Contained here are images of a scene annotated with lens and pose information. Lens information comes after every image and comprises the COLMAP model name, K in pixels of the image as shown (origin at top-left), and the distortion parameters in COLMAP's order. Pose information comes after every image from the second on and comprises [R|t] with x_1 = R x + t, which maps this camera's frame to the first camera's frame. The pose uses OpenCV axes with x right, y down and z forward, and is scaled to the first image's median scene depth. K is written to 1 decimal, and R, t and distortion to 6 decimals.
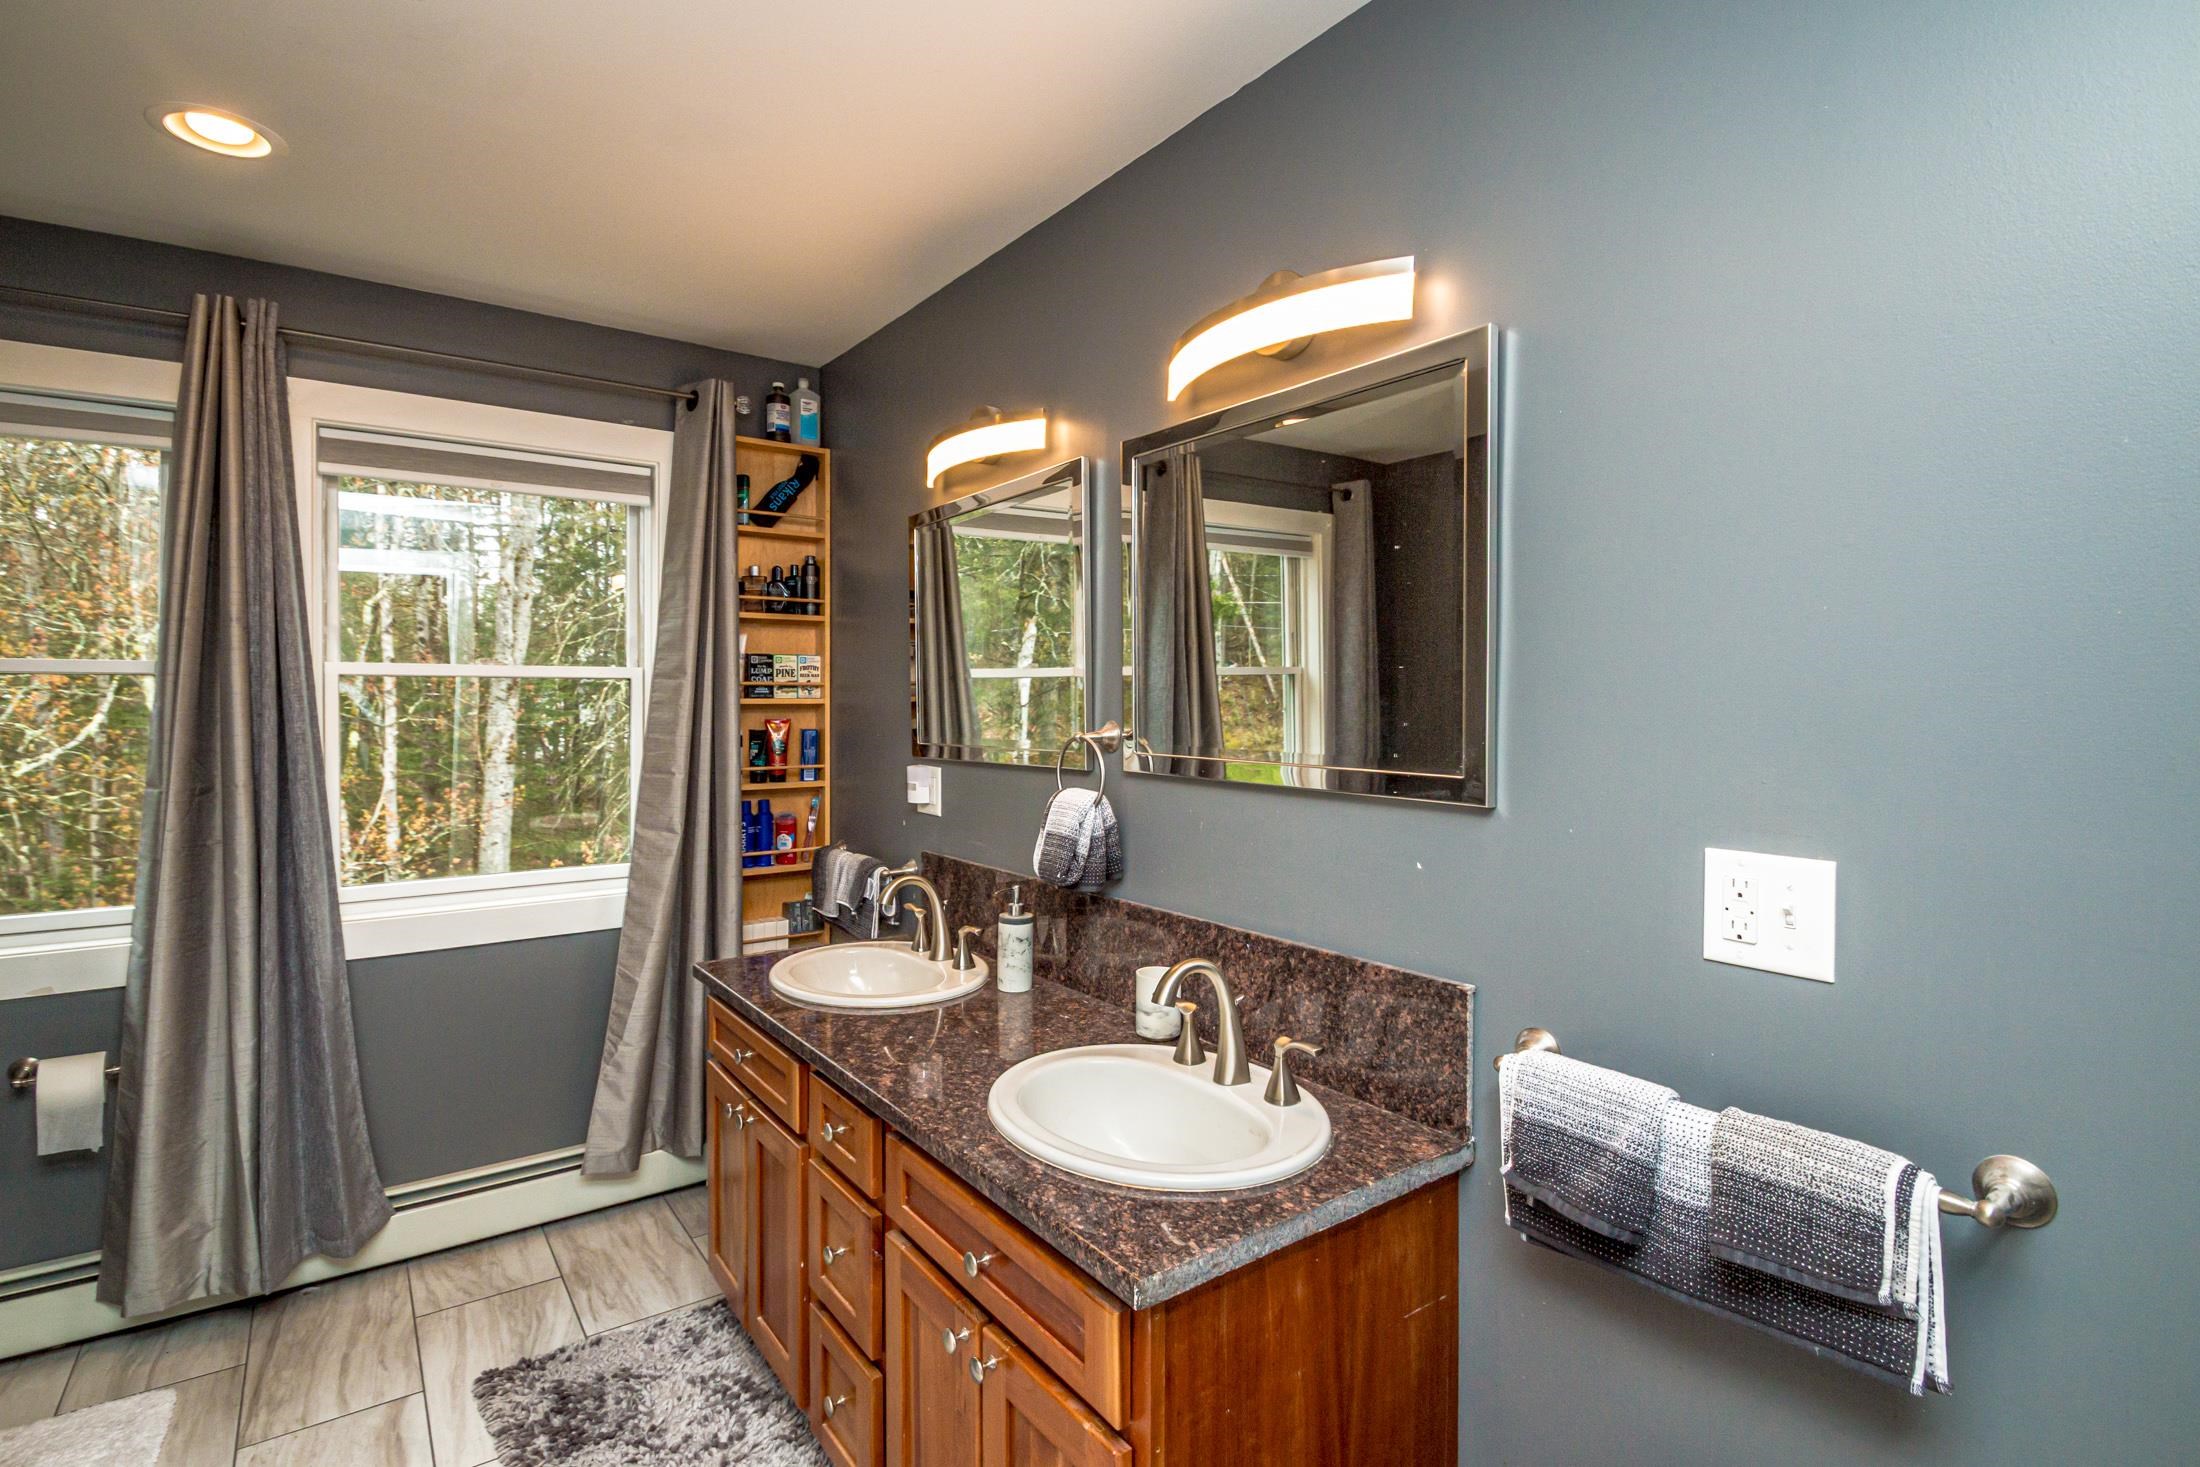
lens RADIAL K [[1035.2, 0, 1097.8], [0, 1035.2, 743.9], [0, 0, 1]] dist [0.001358, -0.010733]
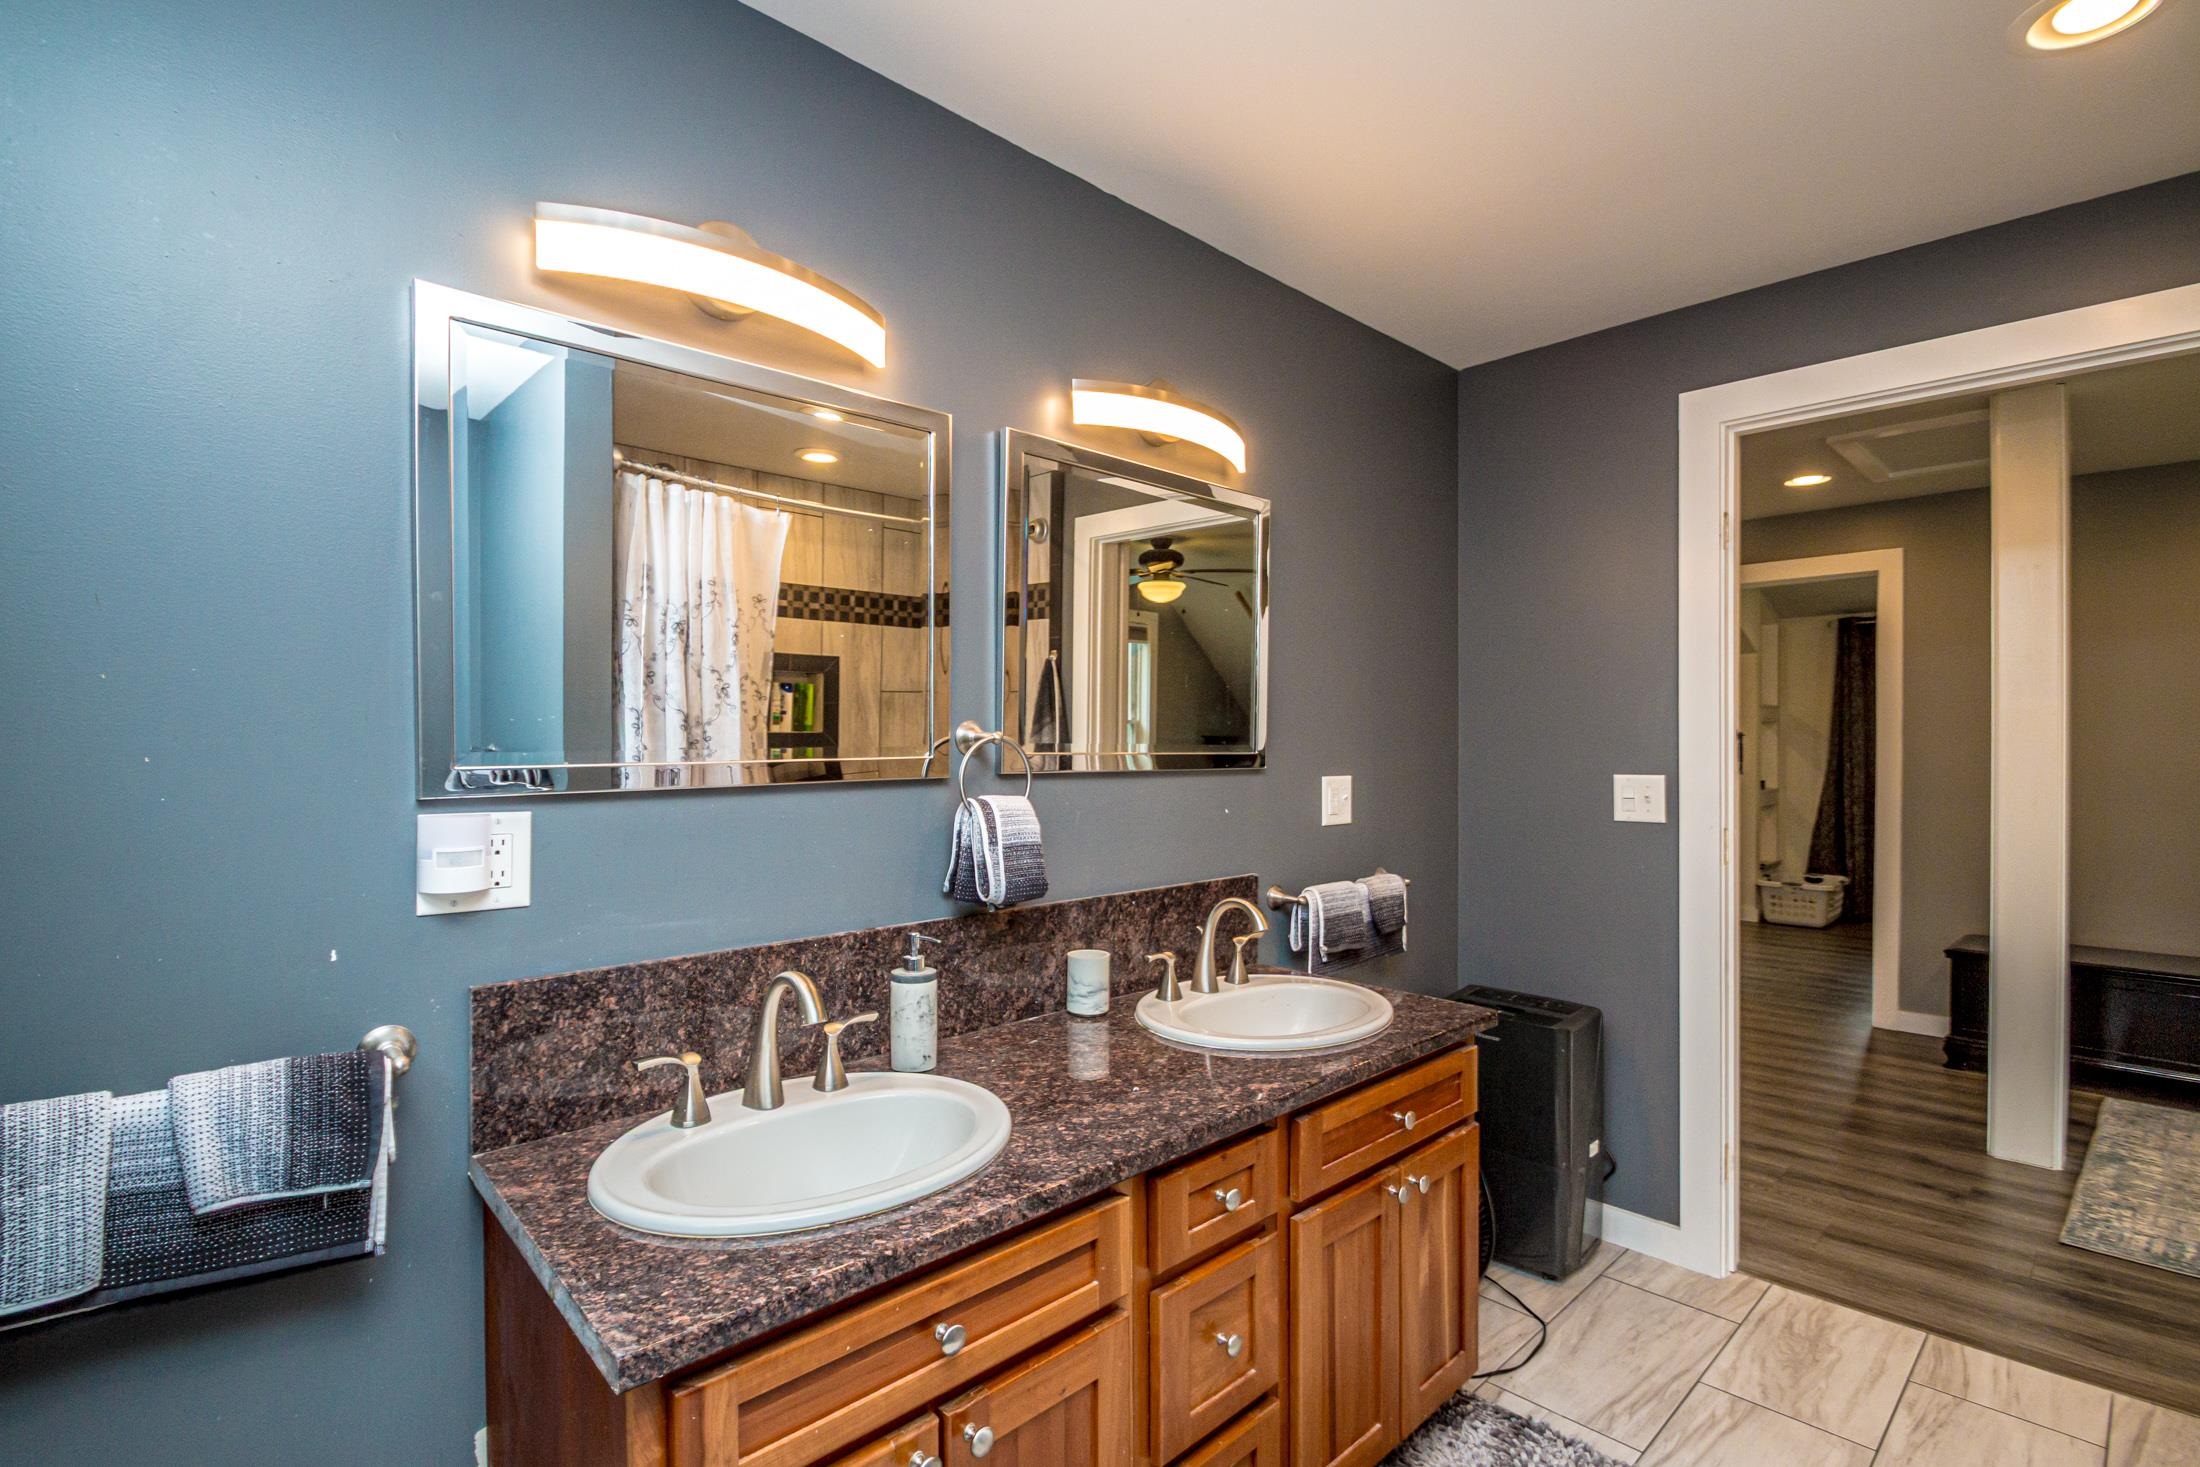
lens RADIAL K [[1035.2, 0, 1097.8], [0, 1035.2, 743.9], [0, 0, 1]] dist [0.001358, -0.010733]
pose [[-0.110204, -0.000600, 0.993909, -1.093656], [0.049228, 0.998769, 0.006061, -0.001368], [-0.992689, 0.049596, -0.110039, 1.203970]]
